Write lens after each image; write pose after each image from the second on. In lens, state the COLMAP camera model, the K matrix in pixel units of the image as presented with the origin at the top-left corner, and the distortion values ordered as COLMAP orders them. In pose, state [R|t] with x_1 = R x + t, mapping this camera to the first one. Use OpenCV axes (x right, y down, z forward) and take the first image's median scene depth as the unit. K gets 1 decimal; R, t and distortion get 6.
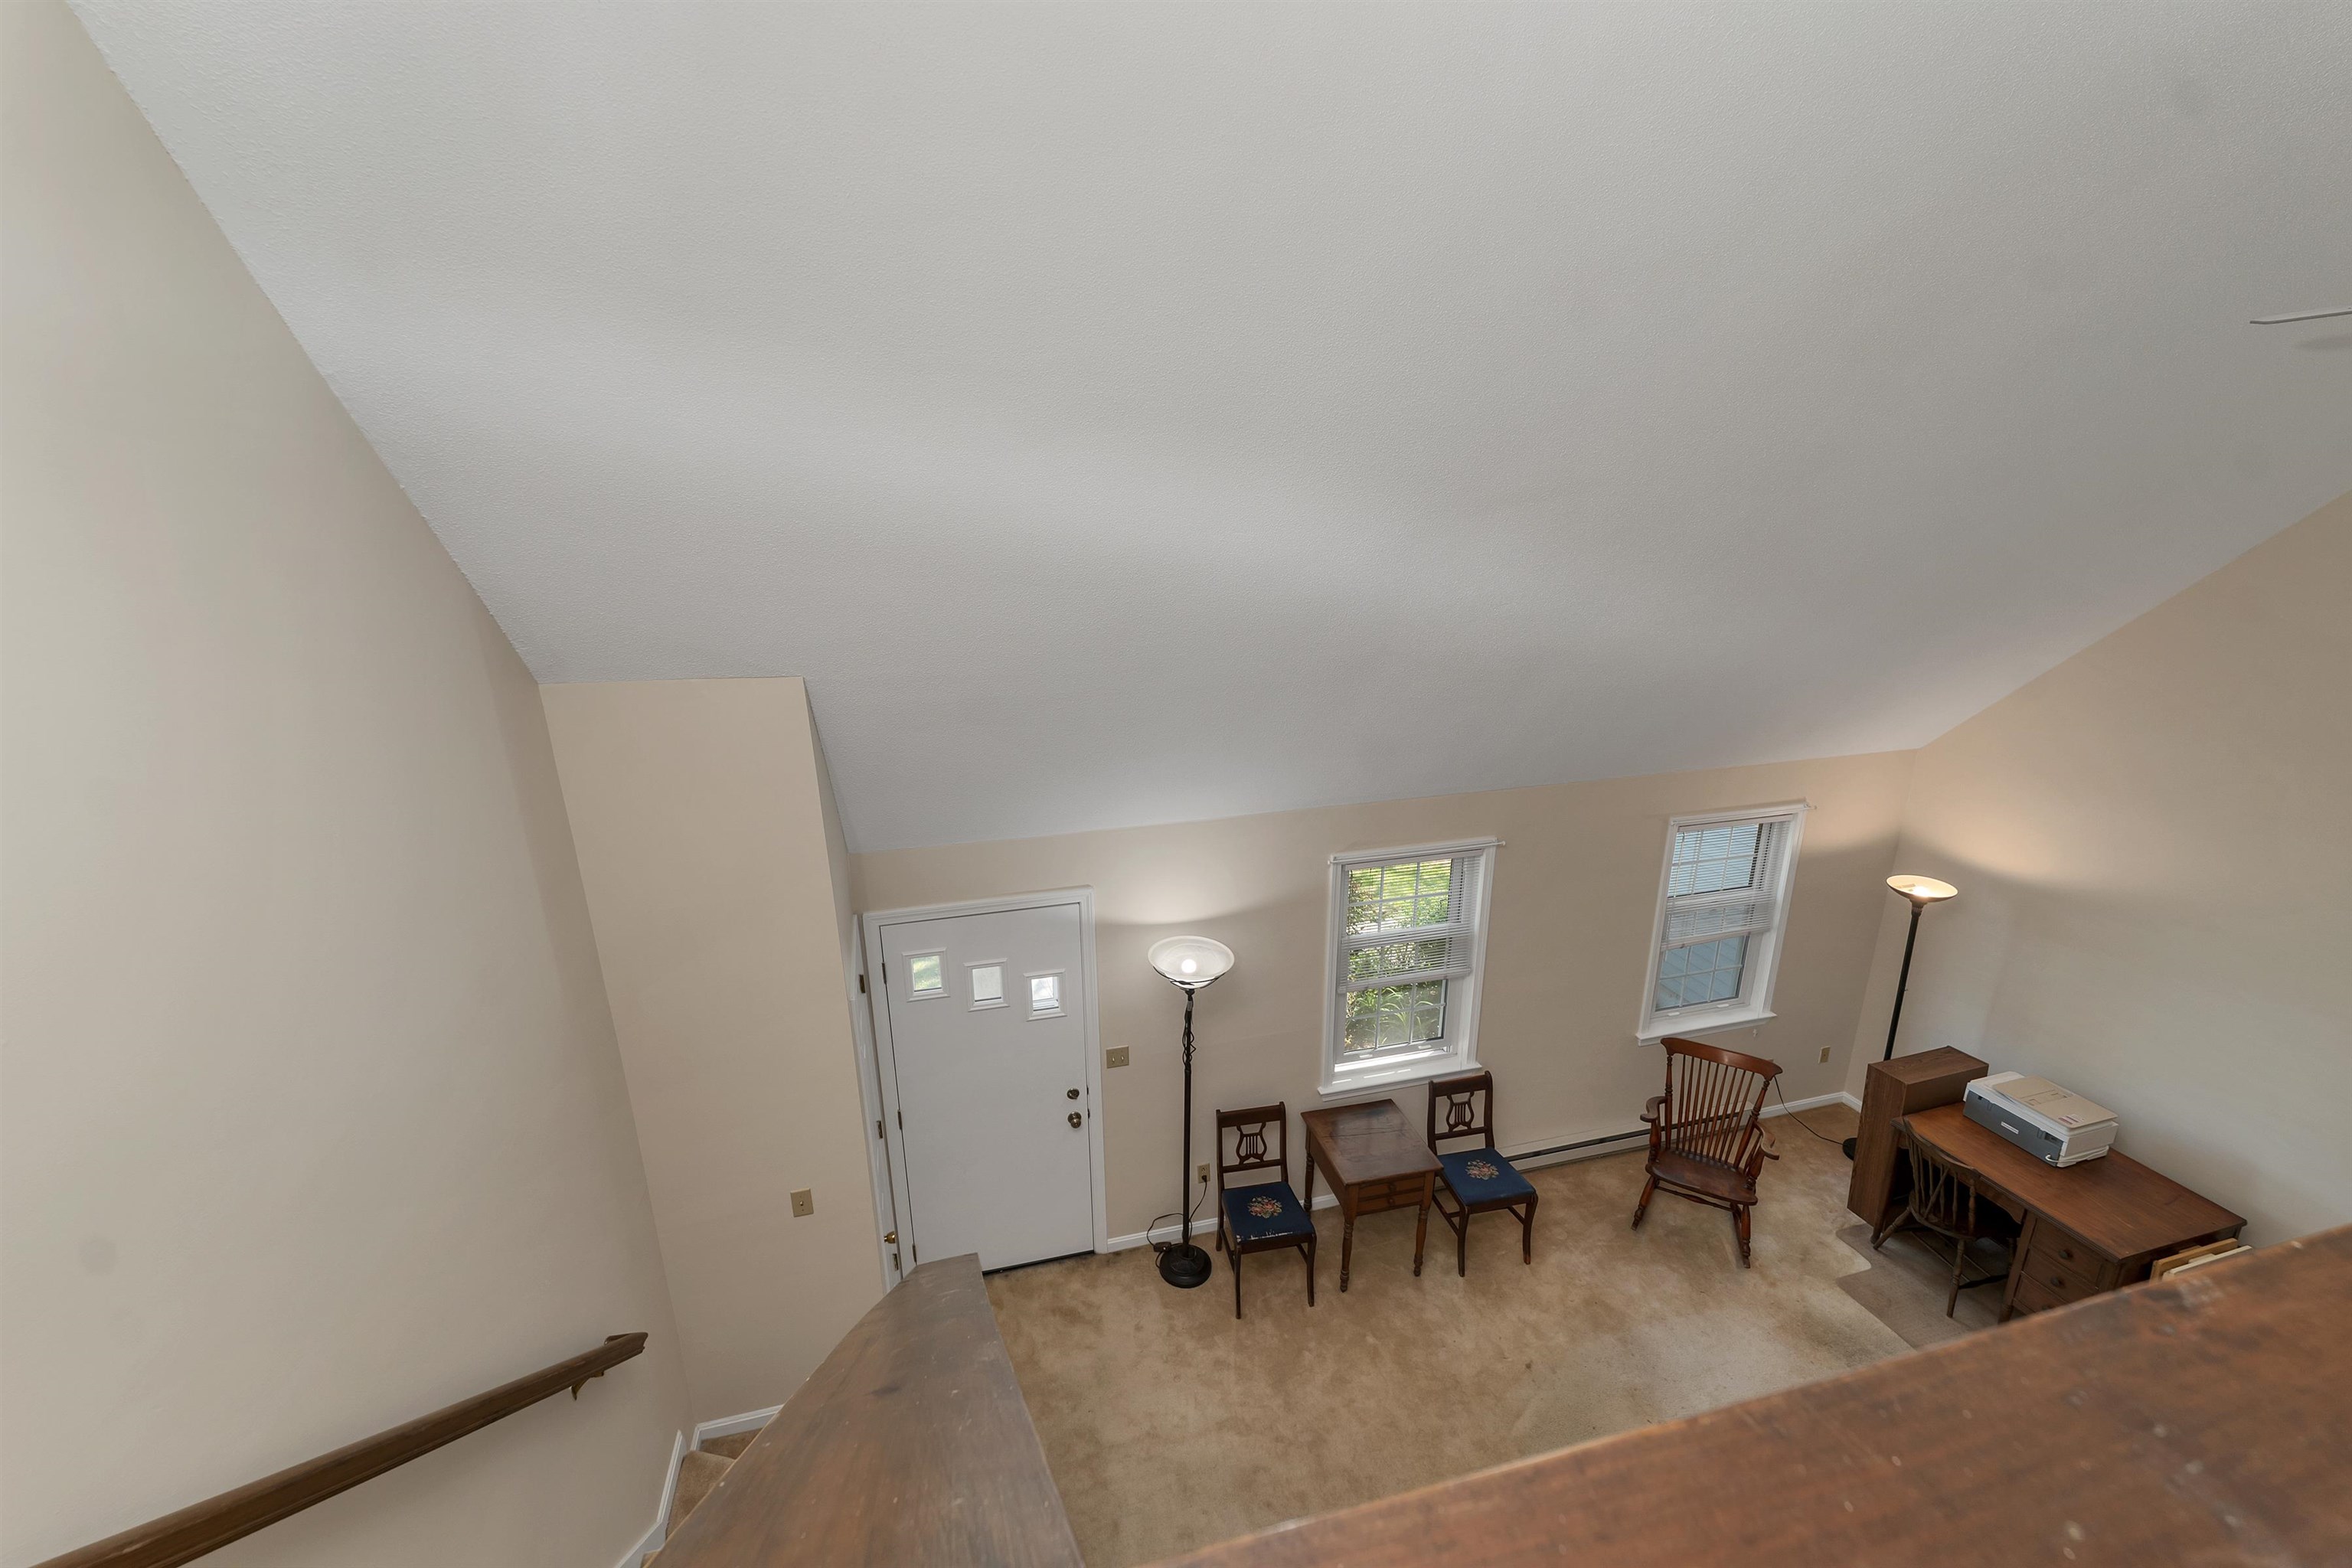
lens RADIAL K [[976.6, 0, 1177.3], [0, 976.6, 784.6], [0, 0, 1]] dist [0.003525, -0.000272]
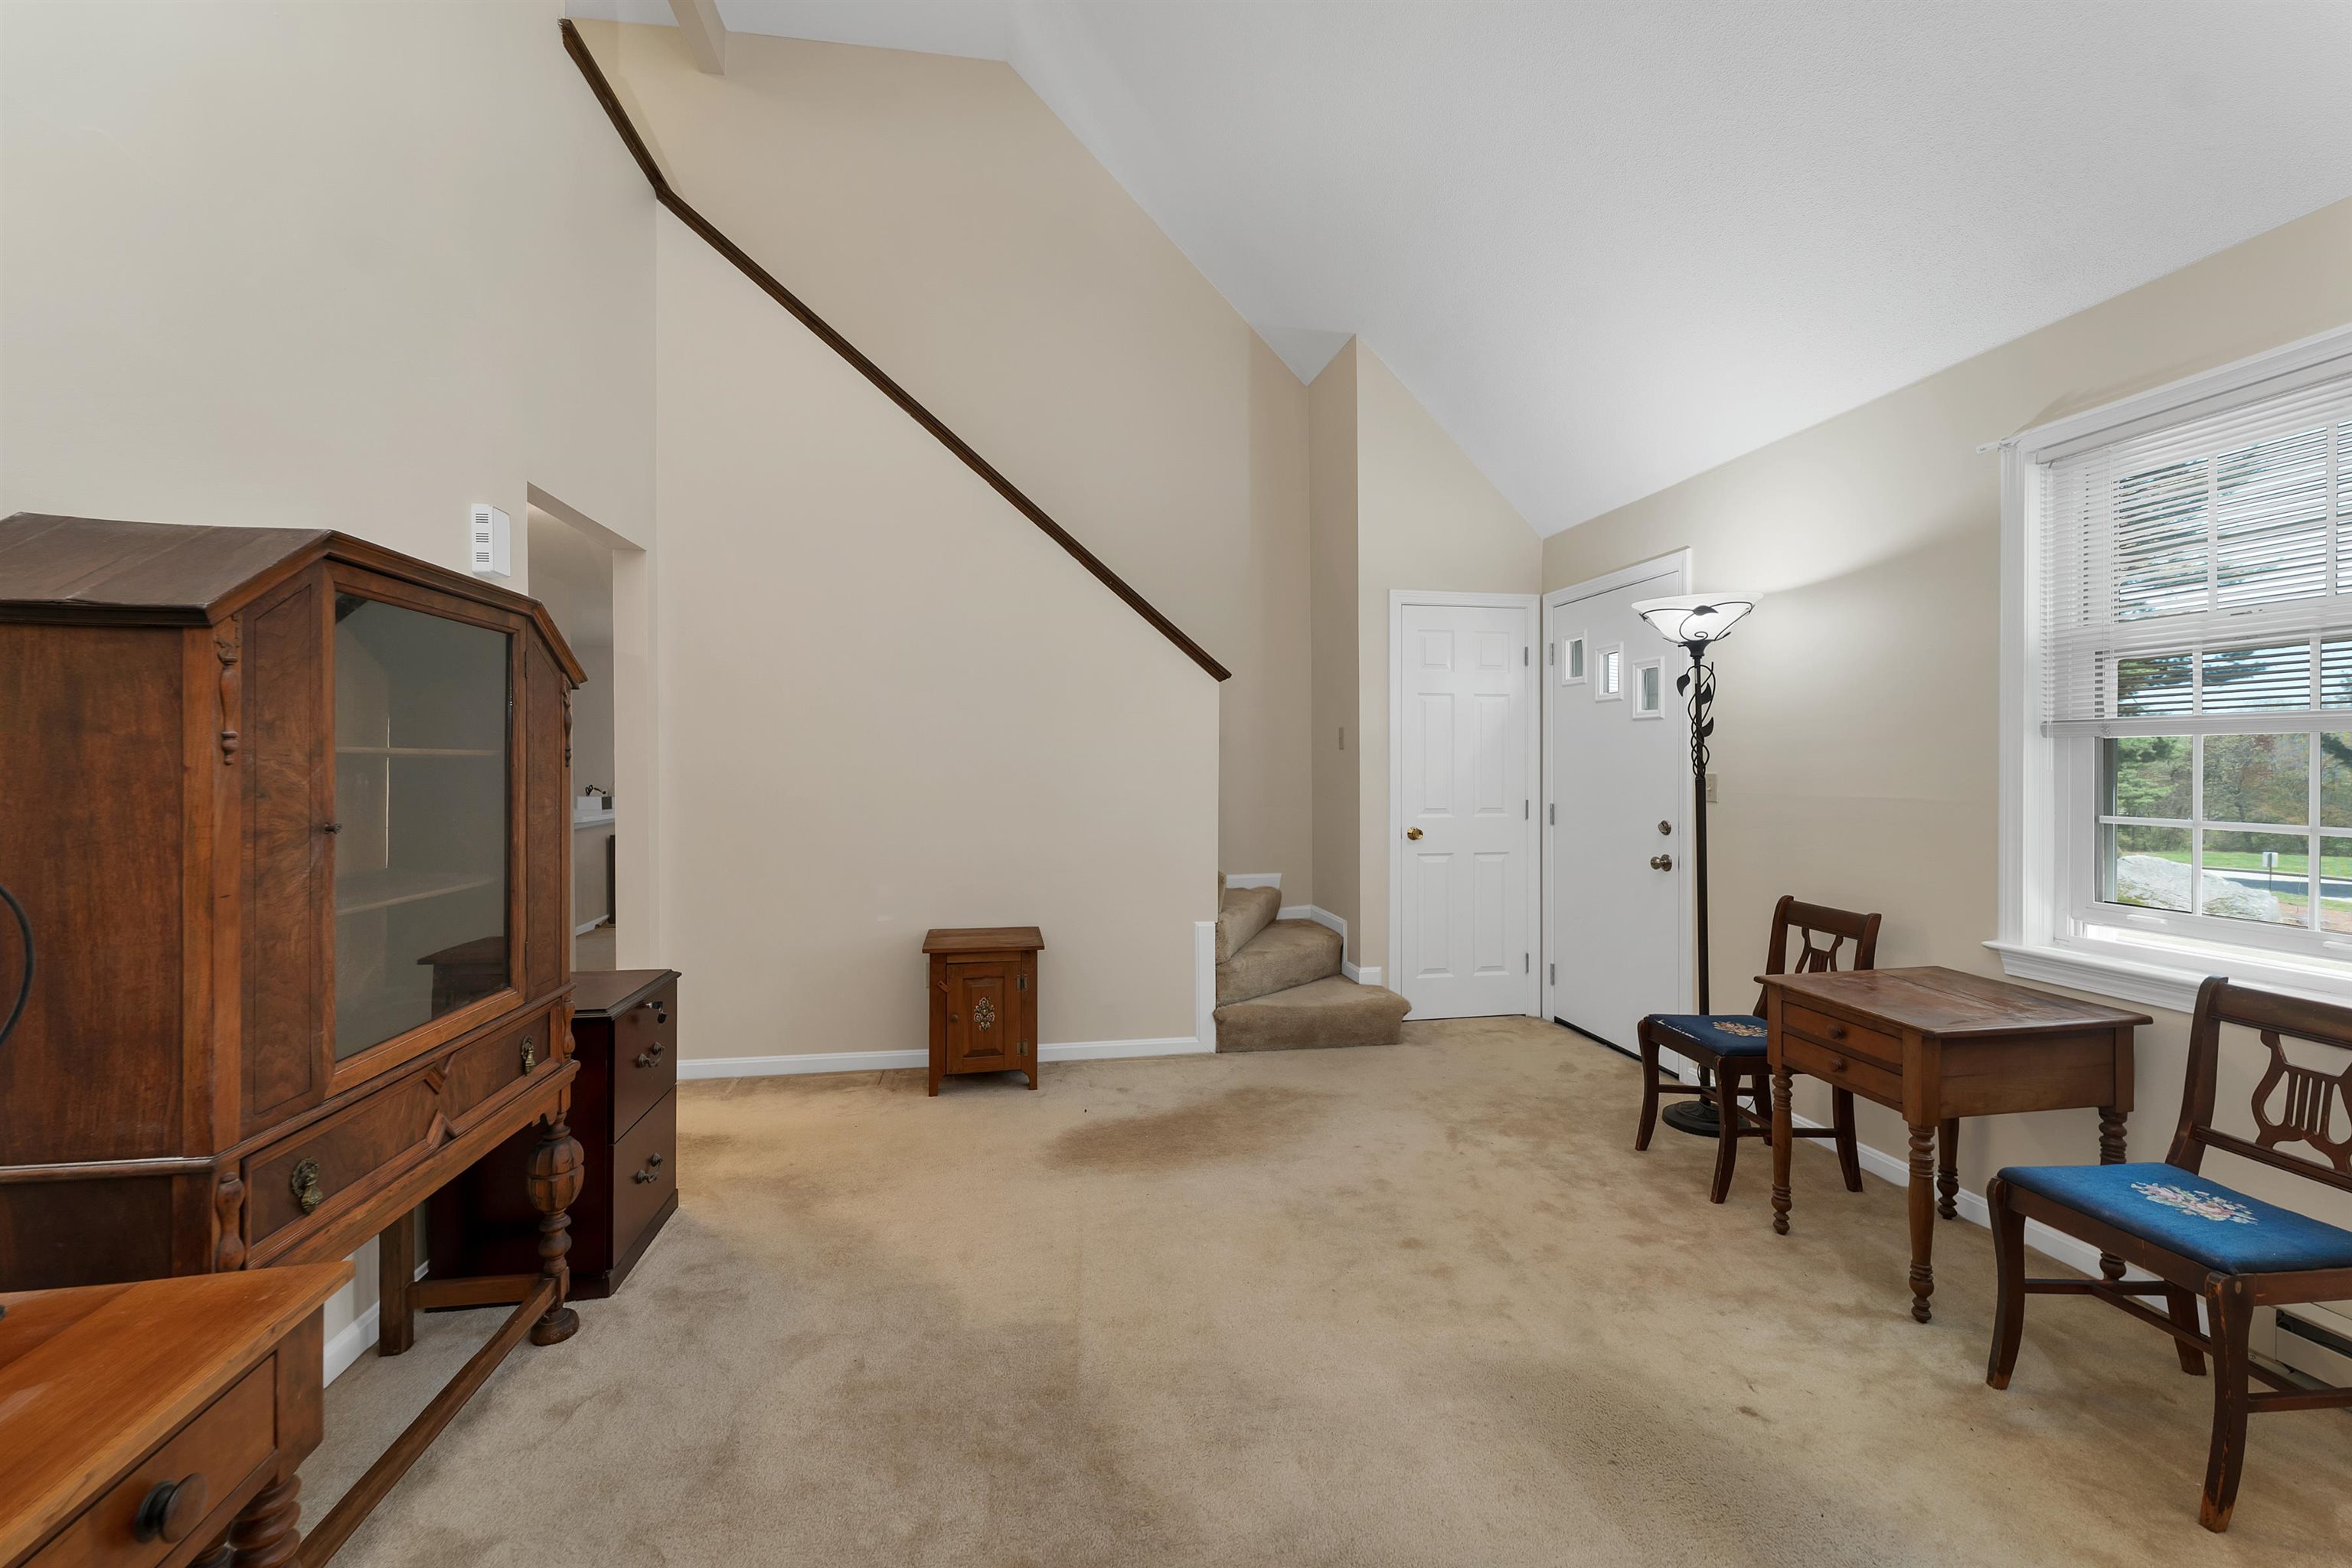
lens RADIAL K [[976.6, 0, 1166.0], [0, 976.6, 762.2], [0, 0, 1]] dist [0.003525, -0.000272]
pose [[-0.102050, 0.005620, -0.994763, 0.719575], [-0.290581, 0.956202, 0.035212, 0.344334], [0.951393, 0.292653, -0.095947, 0.644572]]
